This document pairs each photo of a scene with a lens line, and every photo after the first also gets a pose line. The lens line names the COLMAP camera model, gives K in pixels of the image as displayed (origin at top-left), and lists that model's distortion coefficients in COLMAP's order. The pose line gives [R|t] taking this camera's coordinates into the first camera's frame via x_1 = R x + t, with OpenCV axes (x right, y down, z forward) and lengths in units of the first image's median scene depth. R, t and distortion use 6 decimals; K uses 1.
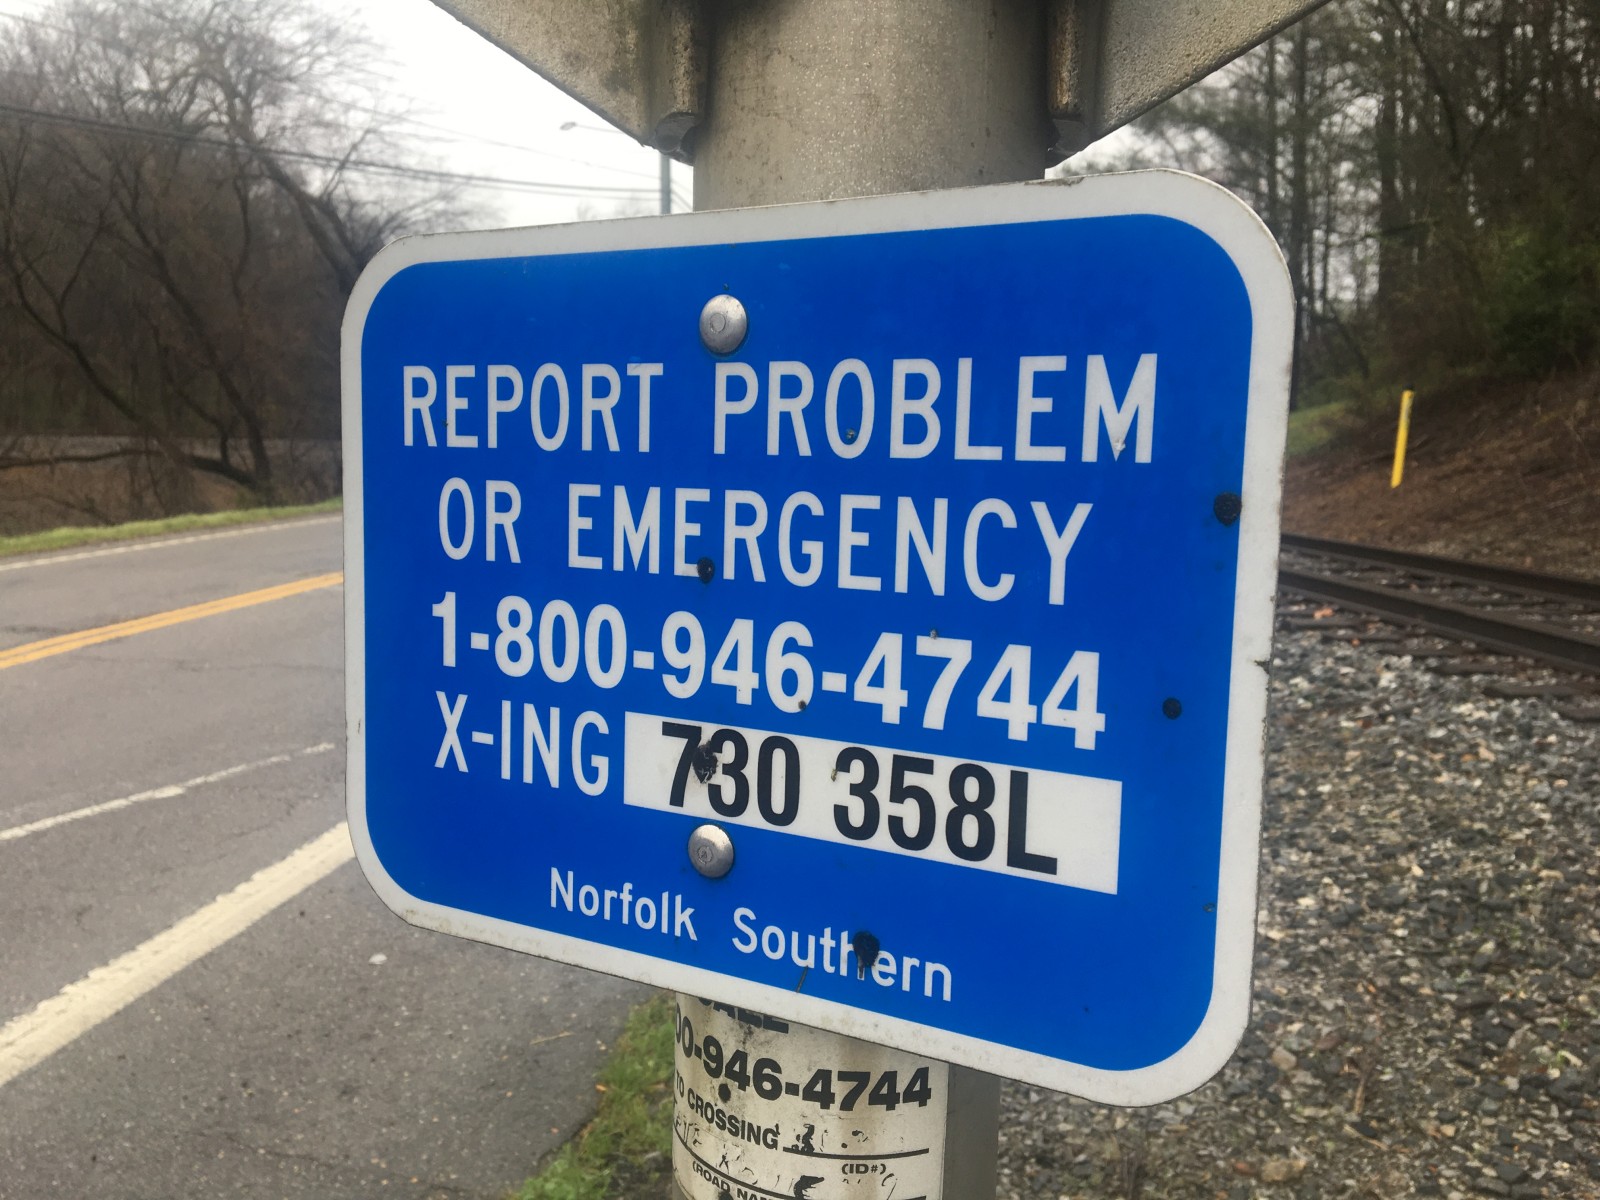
lens RADIAL K [[1350.9, 0, 776.2], [0, 1350.9, 580.2], [0, 0, 1]] dist [0.090035, -0.119632]
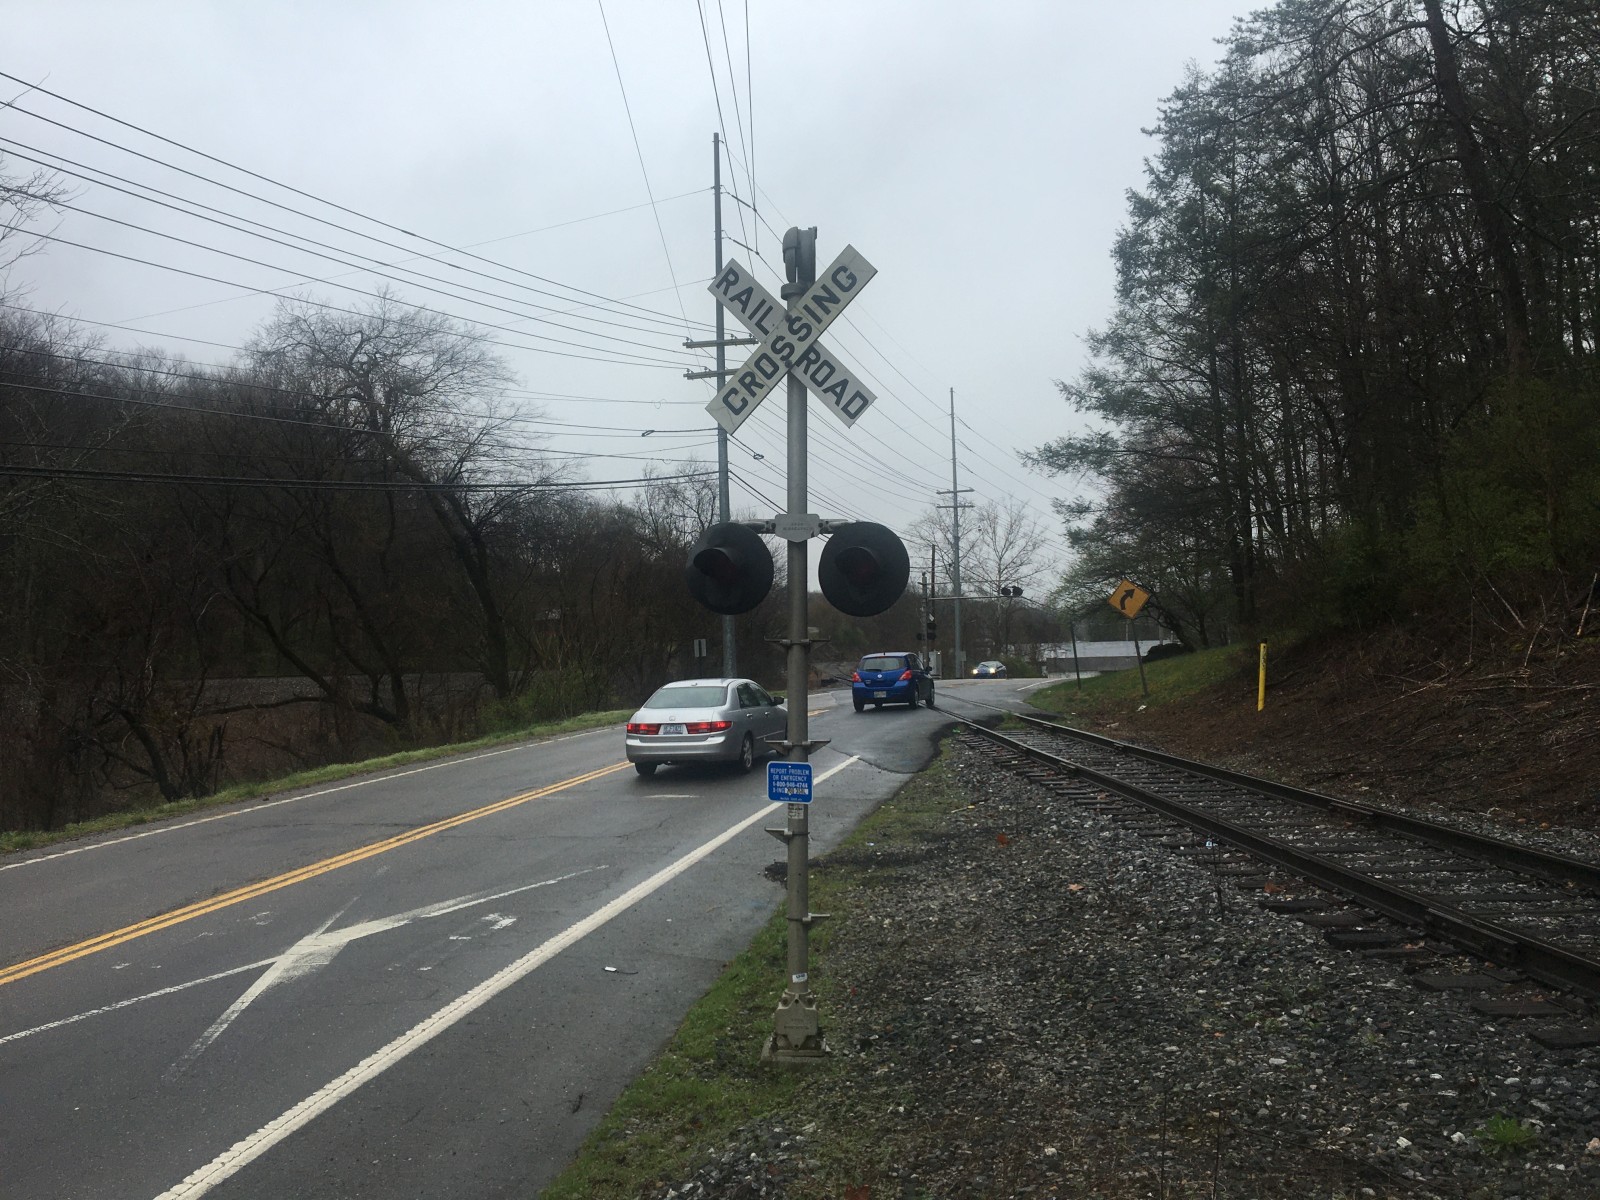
lens RADIAL K [[1358.6, 0, 767.5], [0, 1358.6, 579.8], [0, 0, 1]] dist [0.129444, -0.242999]
pose [[0.998875, -0.027730, -0.038463, 0.012174], [0.021469, 0.987746, -0.154587, 0.004539], [0.042278, 0.153587, 0.987230, -0.482920]]
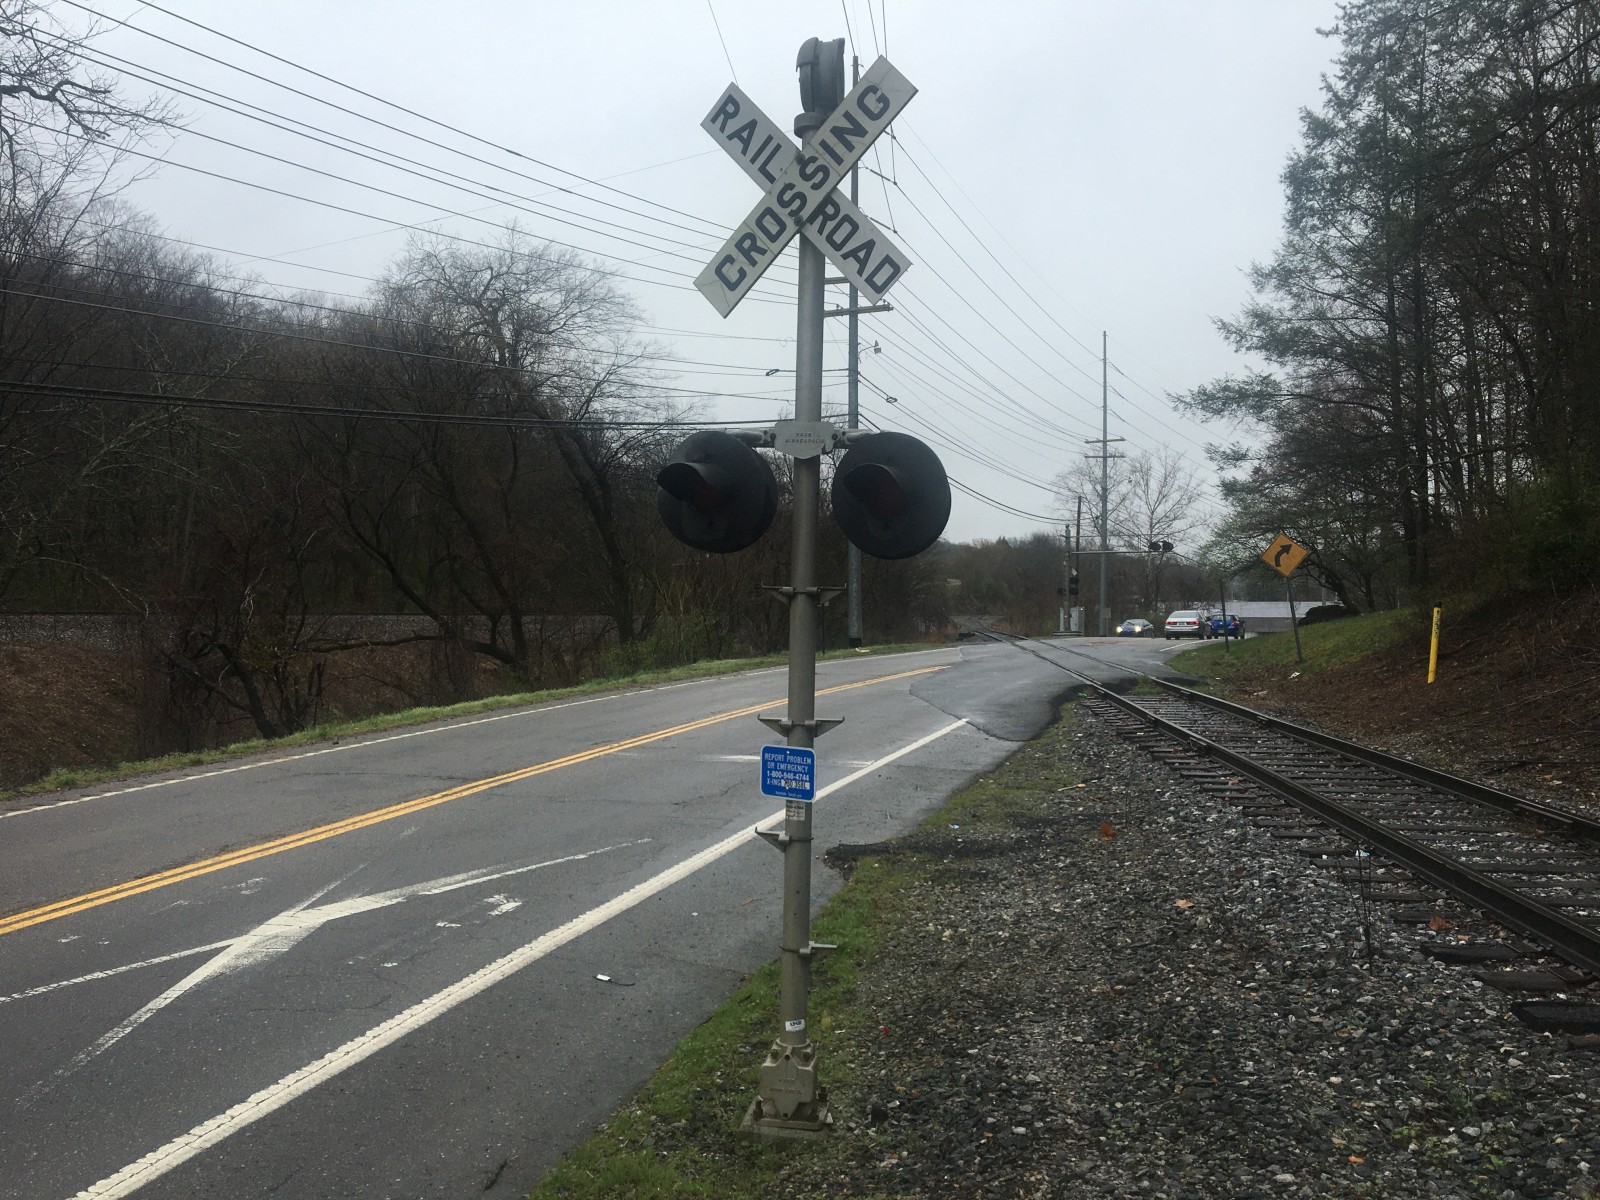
lens RADIAL K [[1350.9, 0, 776.2], [0, 1350.9, 580.2], [0, 0, 1]] dist [0.090035, -0.119632]
pose [[0.989843, -0.001896, -0.142154, 0.050270], [-0.015058, 0.992888, -0.118098, -0.008105], [0.141367, 0.119039, 0.982774, -0.357251]]
